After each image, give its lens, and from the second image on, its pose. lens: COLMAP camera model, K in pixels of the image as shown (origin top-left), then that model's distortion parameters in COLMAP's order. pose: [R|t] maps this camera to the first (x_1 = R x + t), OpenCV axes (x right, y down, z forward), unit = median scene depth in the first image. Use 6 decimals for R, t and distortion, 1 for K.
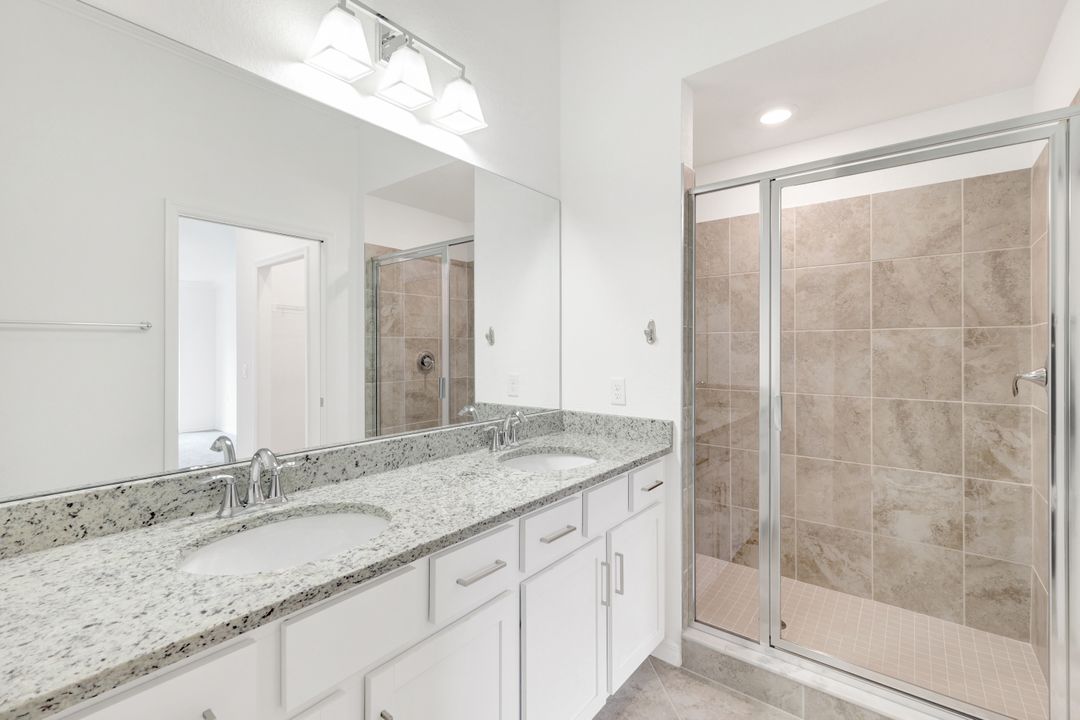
lens RADIAL K [[475.8, 0, 547.2], [0, 475.8, 352.8], [0, 0, 1]] dist [0.006756, -0.000240]
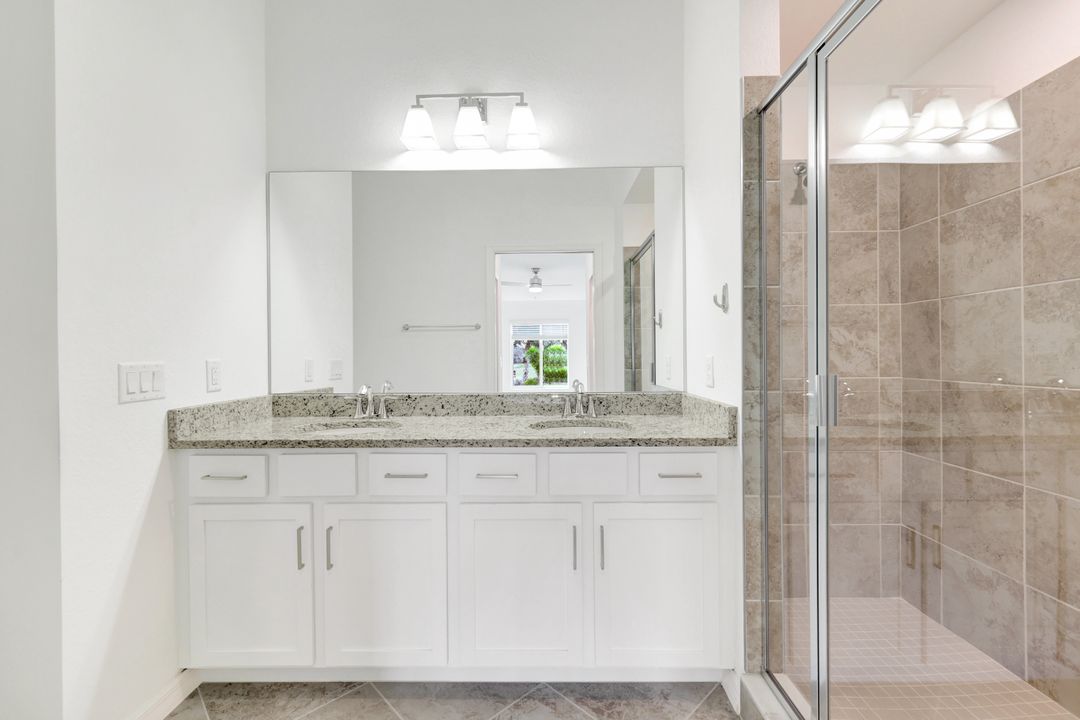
lens RADIAL K [[475.8, 0, 547.5], [0, 475.8, 362.7], [0, 0, 1]] dist [0.006756, -0.000240]
pose [[0.608358, 0.008666, -0.793616, 0.885471], [0.003264, 0.999905, 0.013421, 0.071099], [0.793656, -0.010755, 0.608271, 0.327042]]
